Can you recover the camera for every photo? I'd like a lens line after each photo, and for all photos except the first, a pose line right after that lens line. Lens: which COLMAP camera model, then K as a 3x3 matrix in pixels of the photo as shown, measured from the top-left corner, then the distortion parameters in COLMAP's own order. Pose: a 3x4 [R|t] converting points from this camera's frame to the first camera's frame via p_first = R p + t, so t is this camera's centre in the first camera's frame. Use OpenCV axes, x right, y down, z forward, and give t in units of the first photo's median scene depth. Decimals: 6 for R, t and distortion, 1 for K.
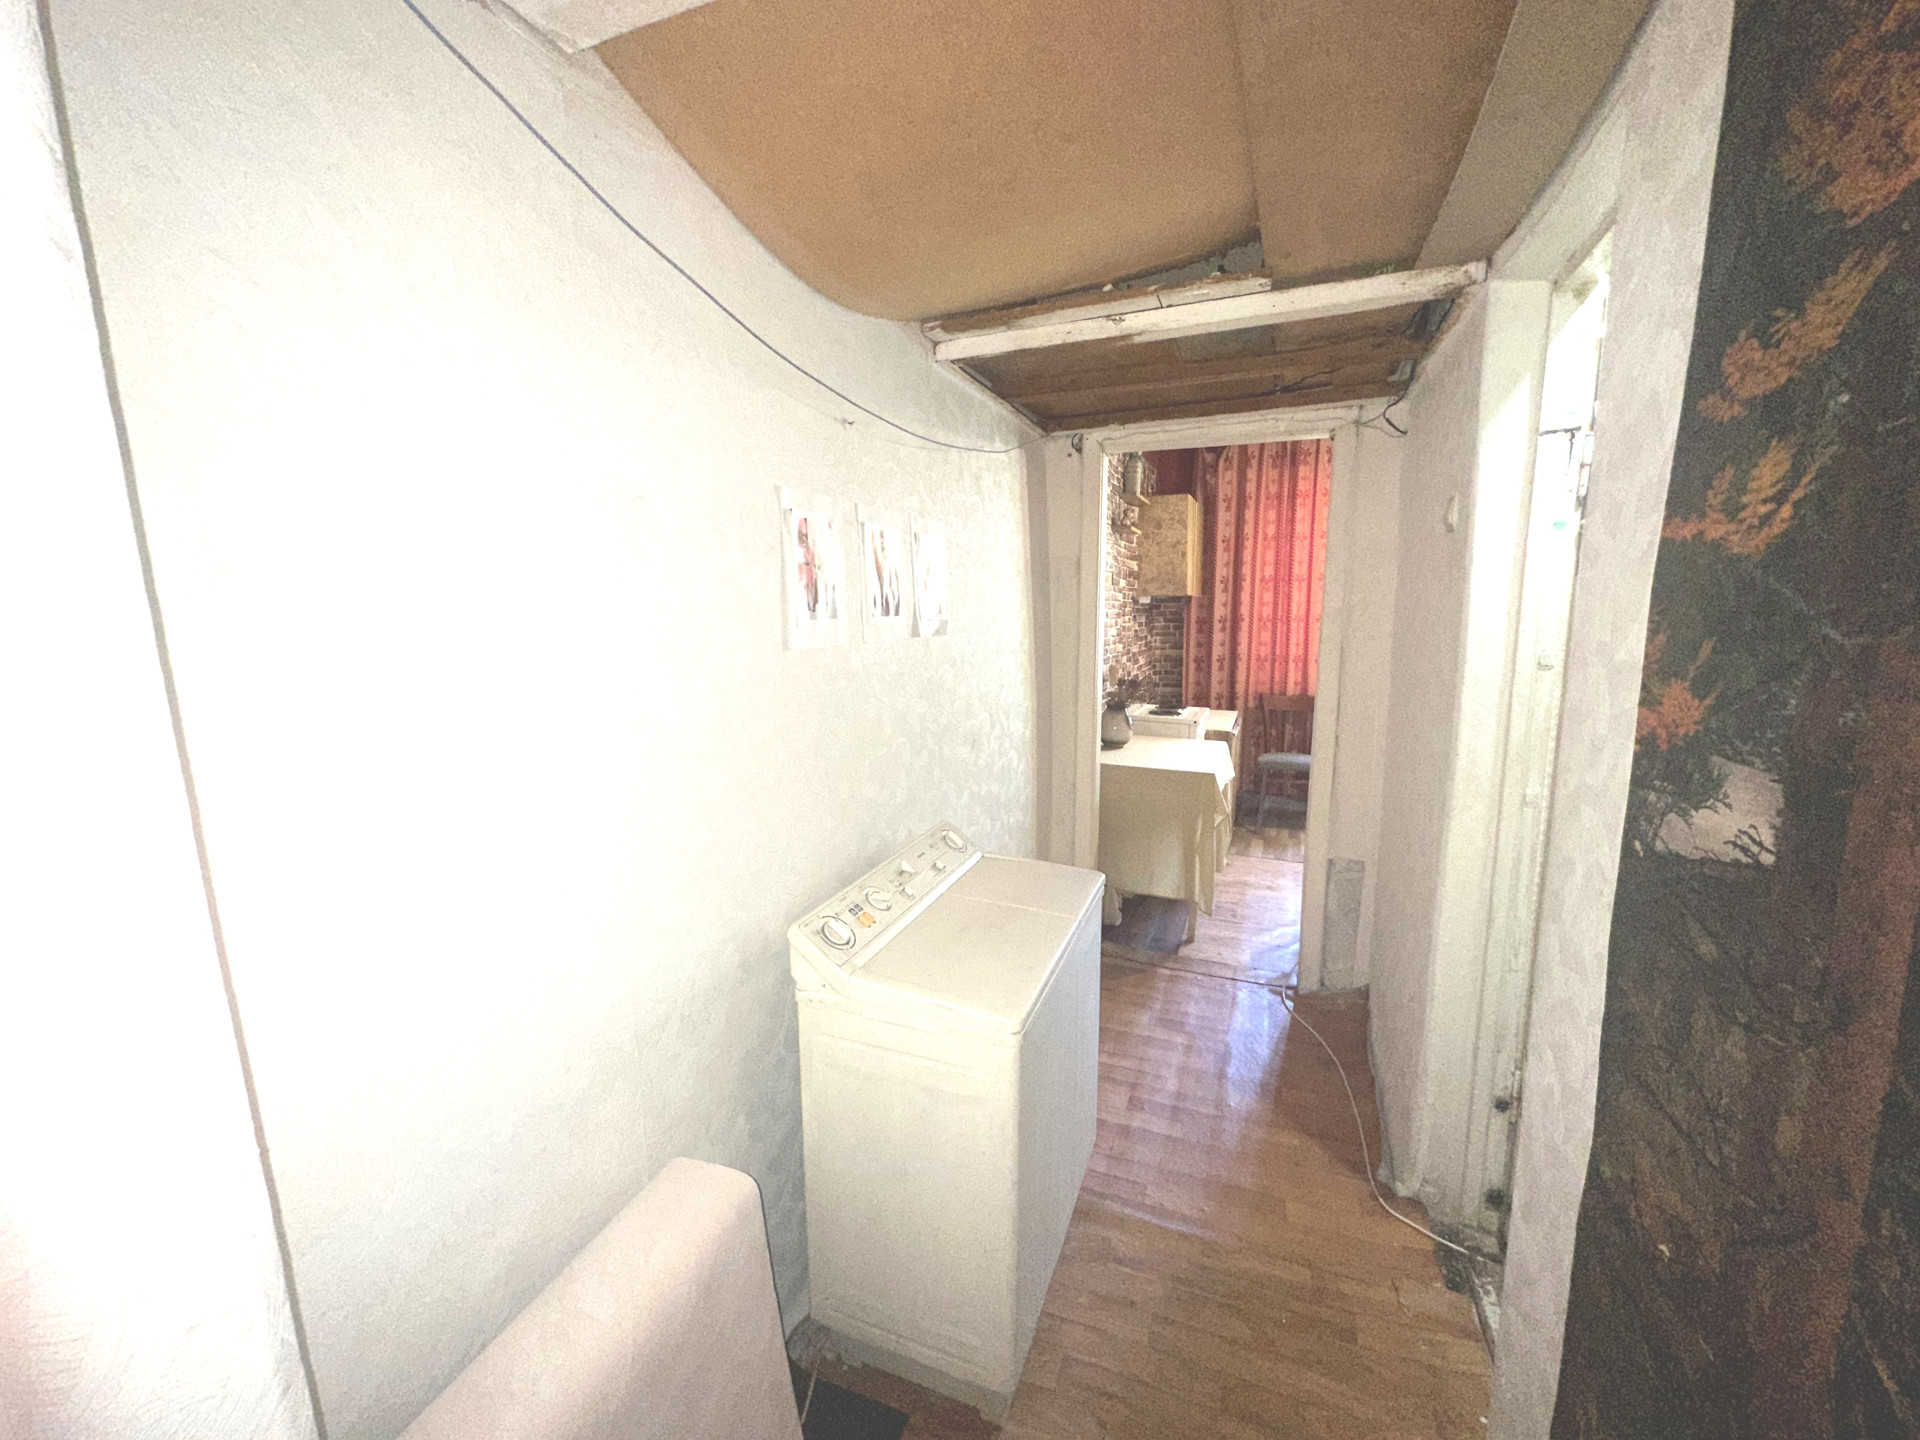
lens RADIAL K [[768.0, 0, 959.2], [0, 768.0, 713.2], [0, 0, 1]] dist [-0.001234, -0.000286]
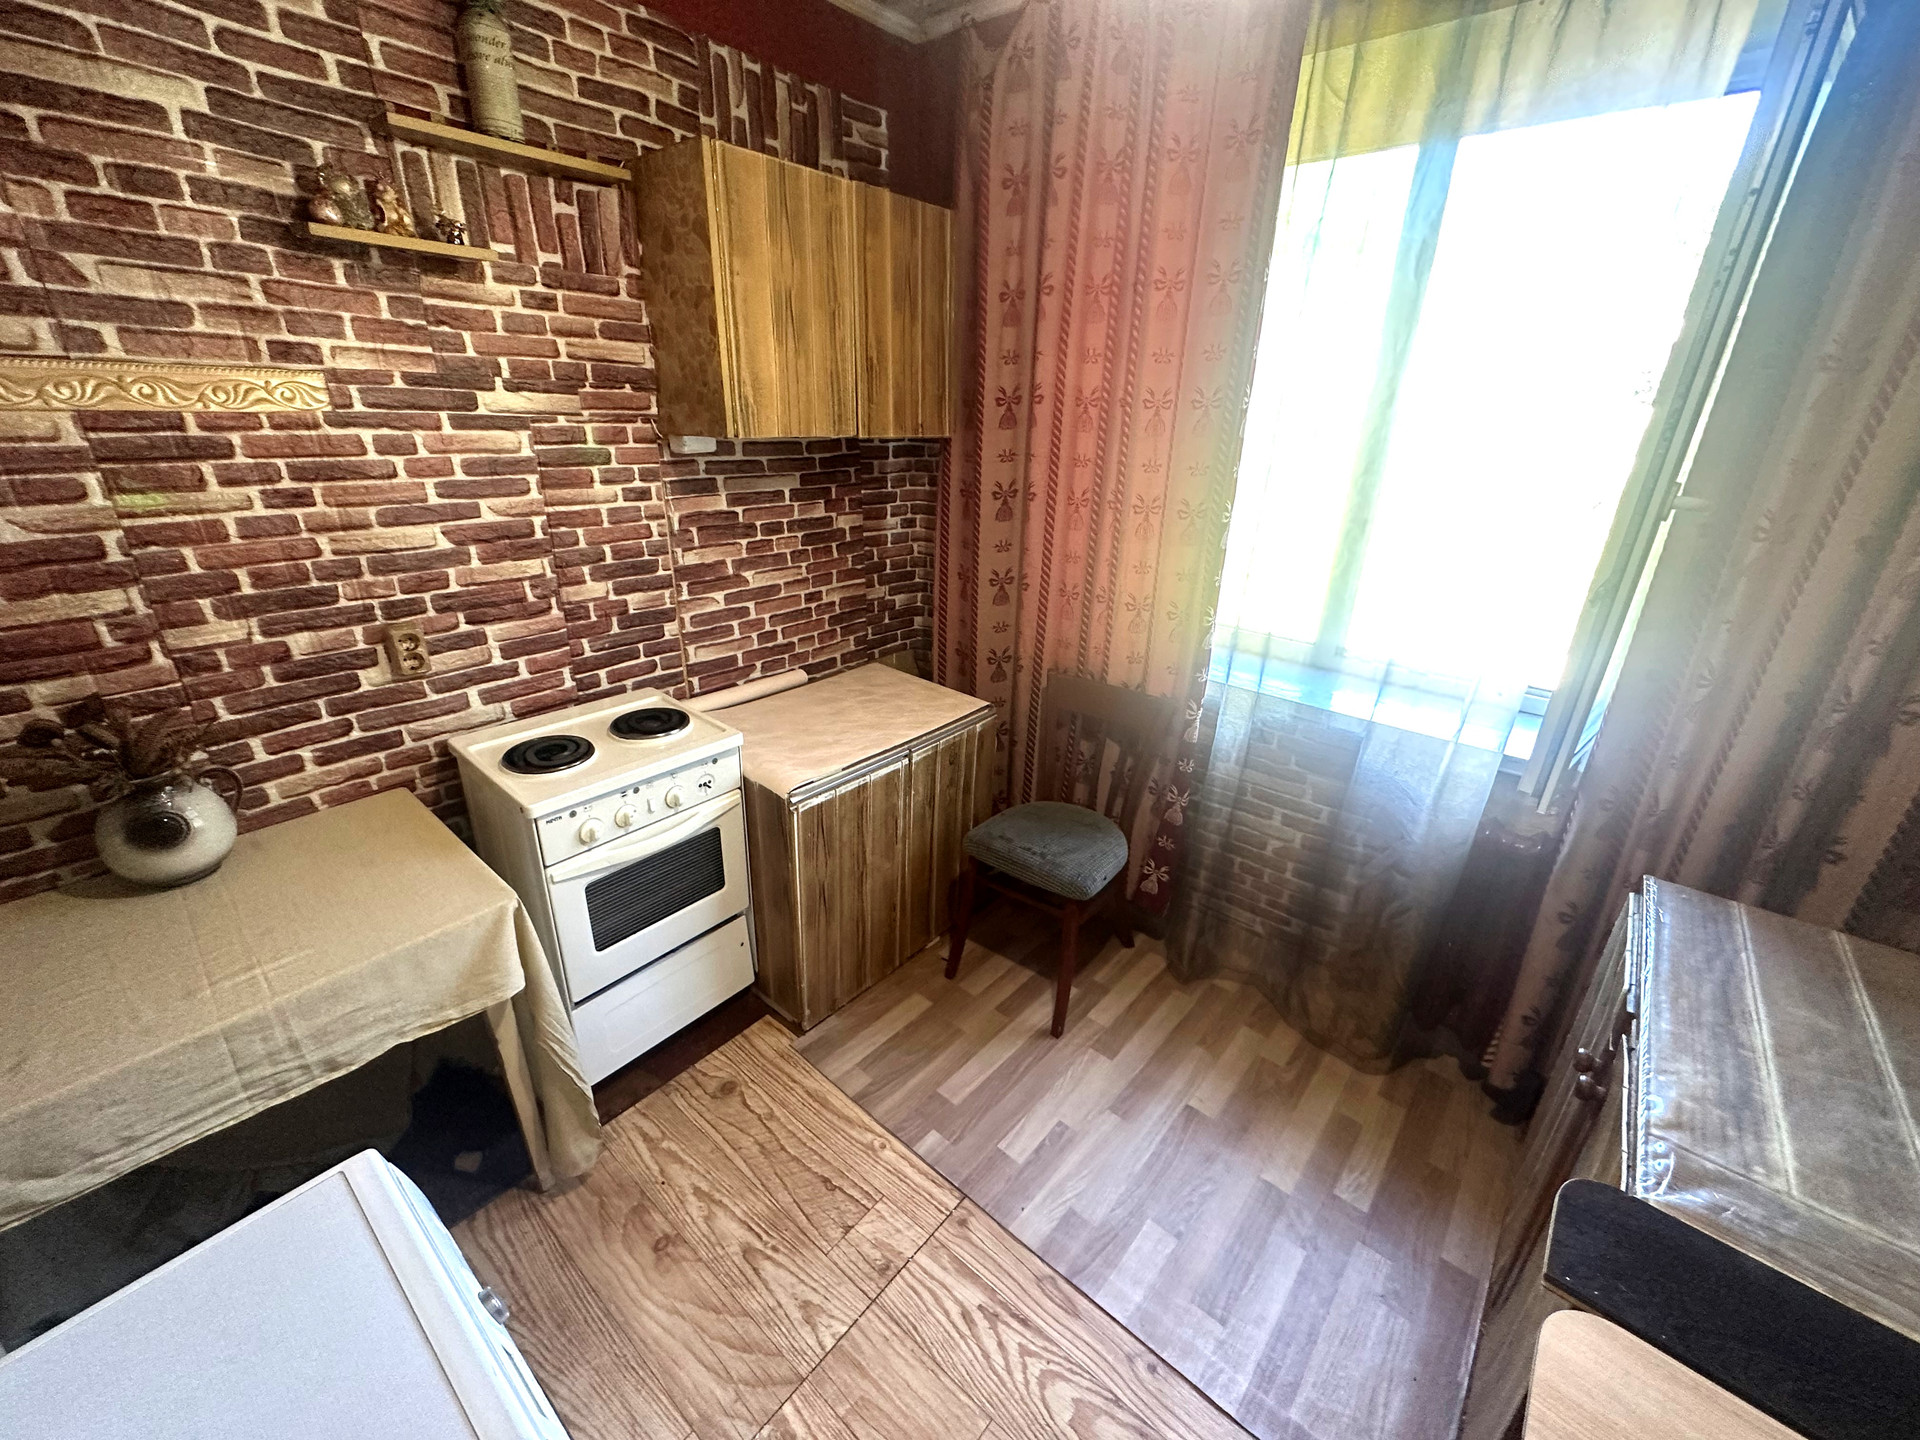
lens RADIAL K [[768.0, 0, 959.2], [0, 768.0, 713.2], [0, 0, 1]] dist [-0.001234, -0.000286]
pose [[0.954314, 0.139249, -0.264374, 0.465647], [-0.071273, 0.965316, 0.251169, -0.110394], [0.290180, -0.220851, 0.931139, 0.562433]]
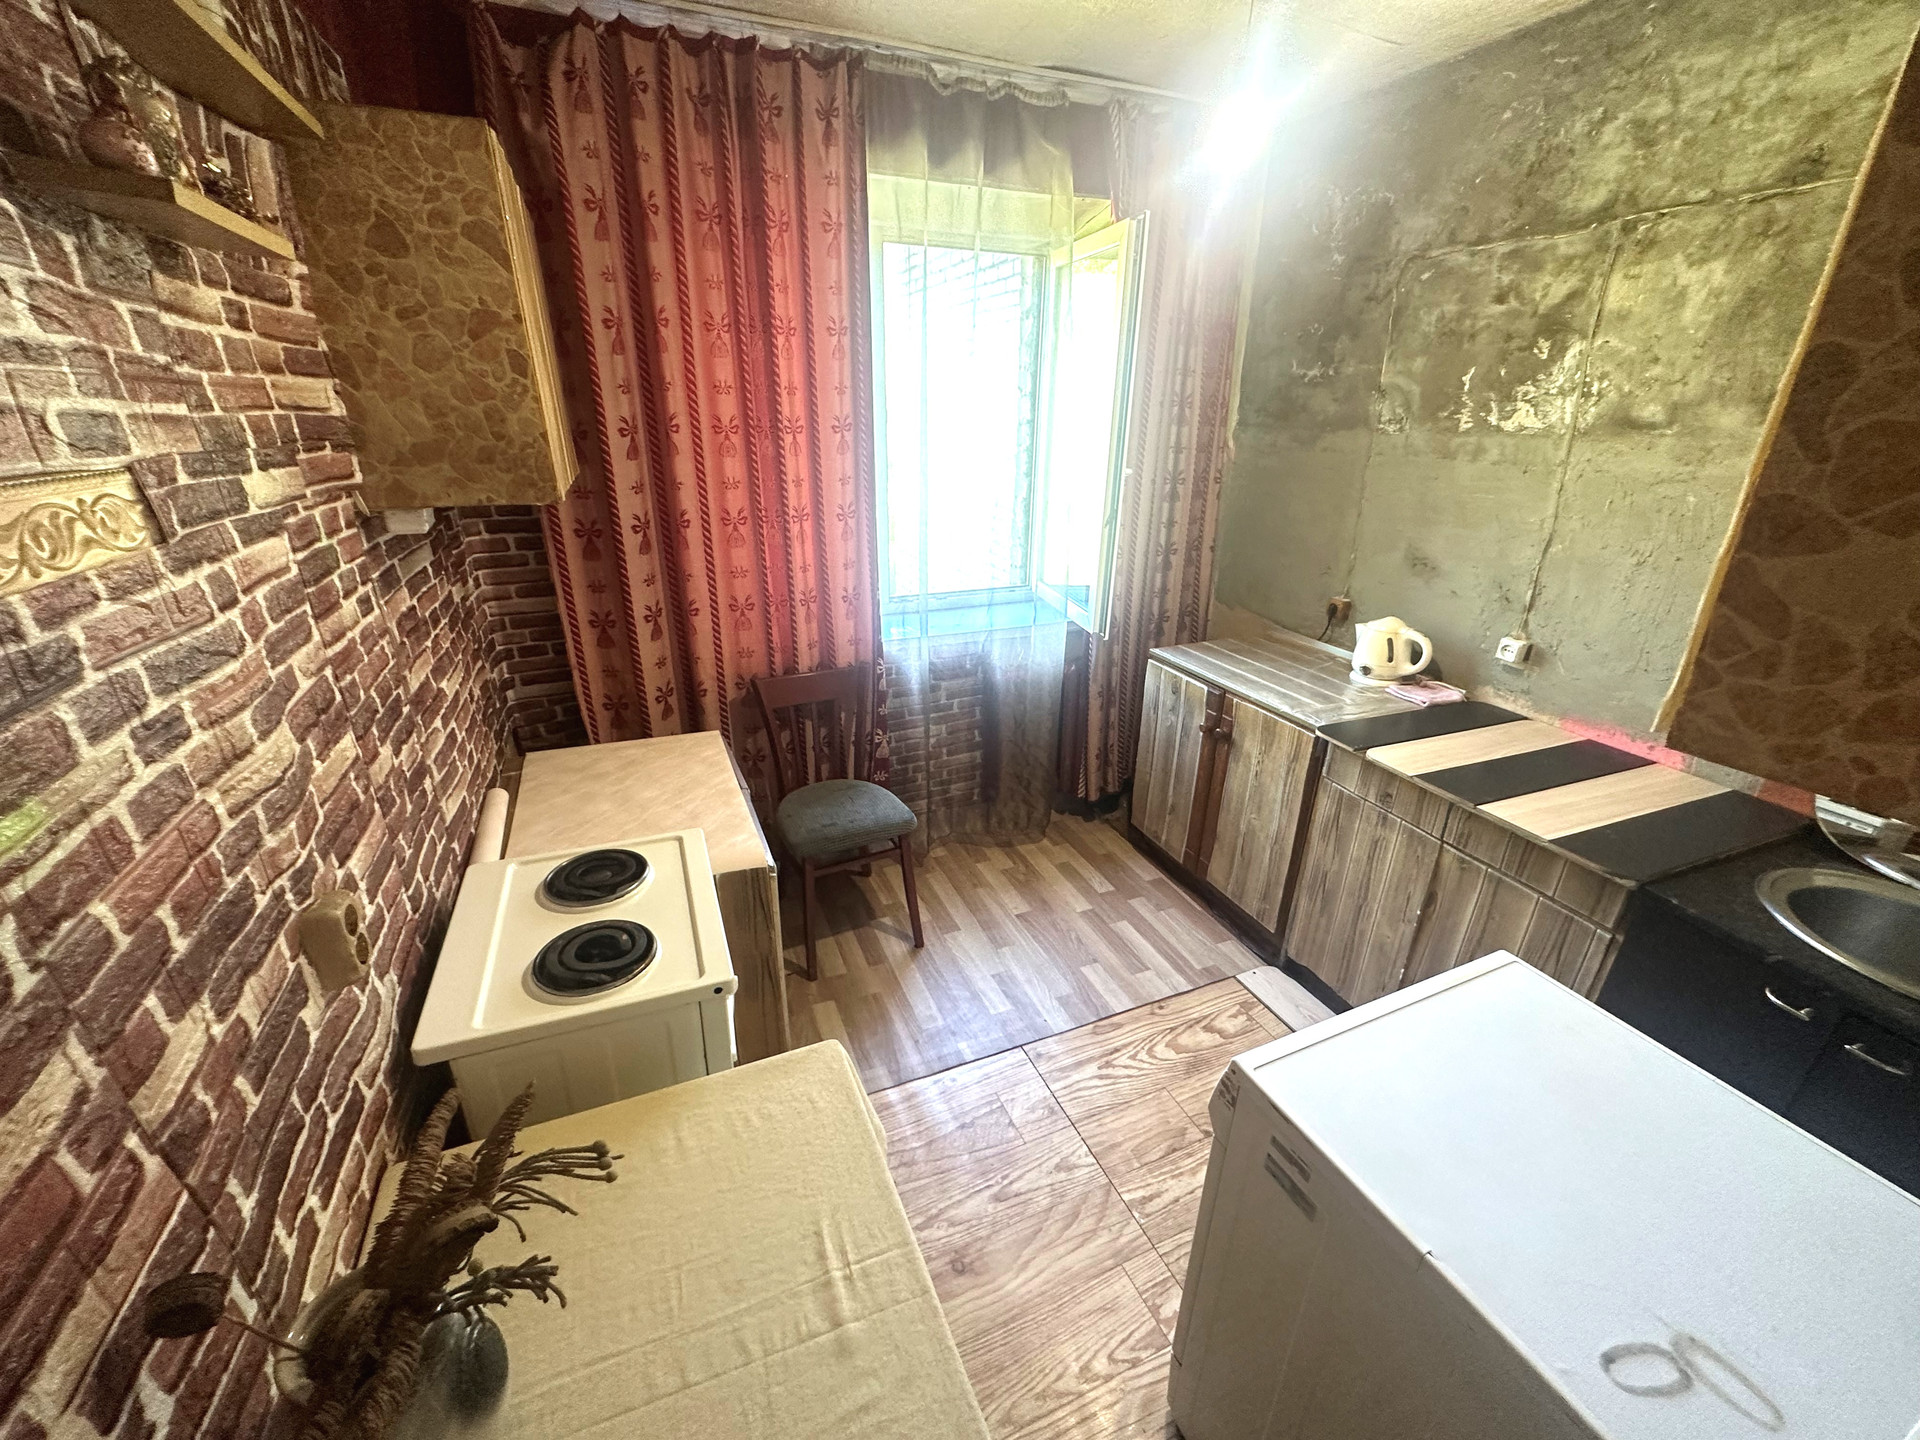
lens RADIAL K [[768.0, 0, 959.2], [0, 768.0, 713.2], [0, 0, 1]] dist [-0.001234, -0.000286]
pose [[0.695351, -0.256612, 0.671295, 0.155830], [0.086741, 0.957218, 0.276062, -0.126689], [-0.713416, -0.133731, 0.687861, 0.578067]]
